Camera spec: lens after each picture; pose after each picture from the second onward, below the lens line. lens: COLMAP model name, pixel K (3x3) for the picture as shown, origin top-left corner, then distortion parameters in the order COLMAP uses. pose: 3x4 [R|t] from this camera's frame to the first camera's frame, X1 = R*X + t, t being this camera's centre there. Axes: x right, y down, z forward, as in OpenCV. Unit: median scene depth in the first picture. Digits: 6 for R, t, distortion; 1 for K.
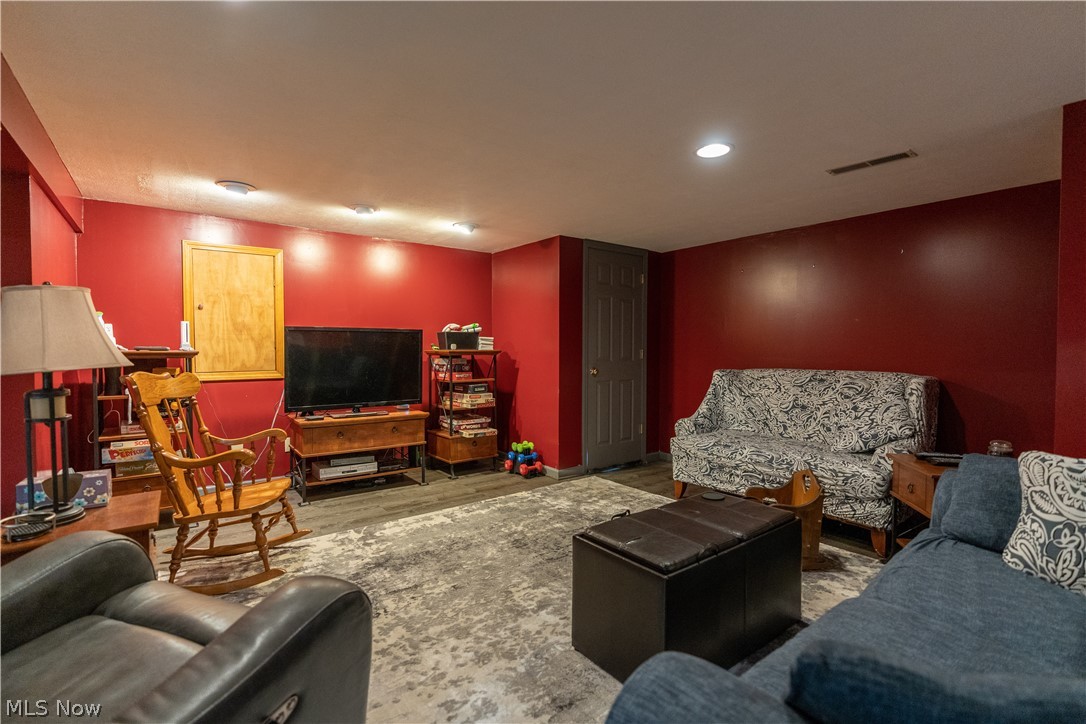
lens RADIAL K [[496.8, 0, 547.6], [0, 496.8, 357.0], [0, 0, 1]] dist [-0.008472, 0.001492]
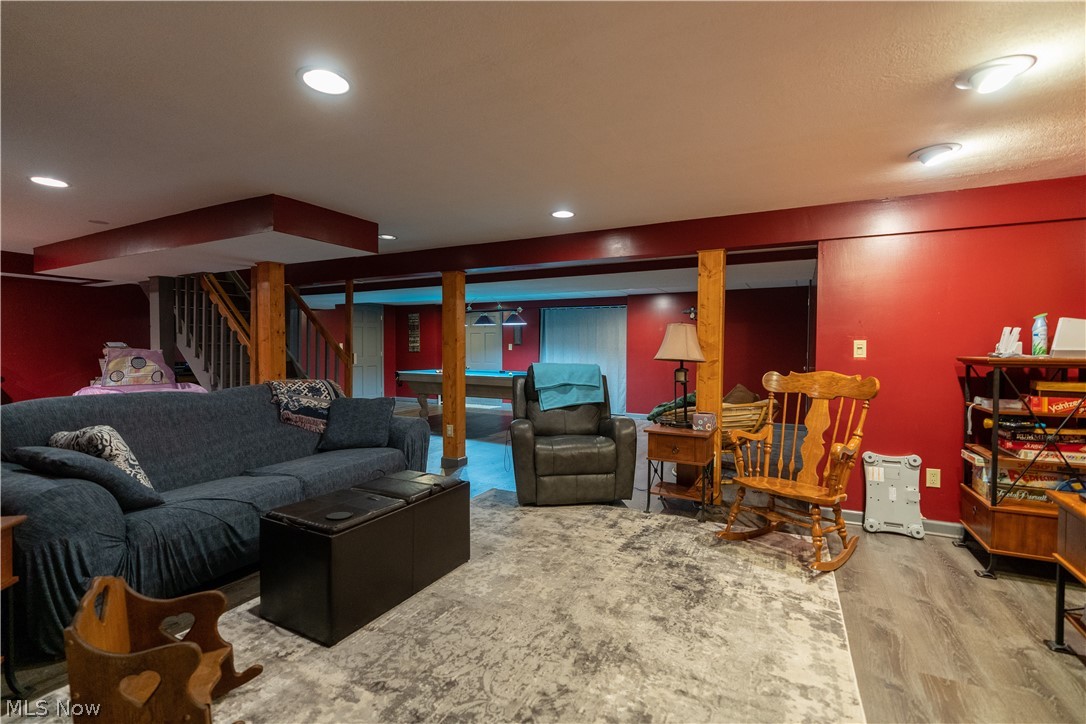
lens RADIAL K [[496.8, 0, 547.6], [0, 496.8, 357.0], [0, 0, 1]] dist [-0.008472, 0.001492]
pose [[-0.906616, 0.001742, -0.421952, 0.290814], [-0.014611, 0.999262, 0.035520, -0.037142], [0.421703, 0.038368, -0.905922, 1.508343]]
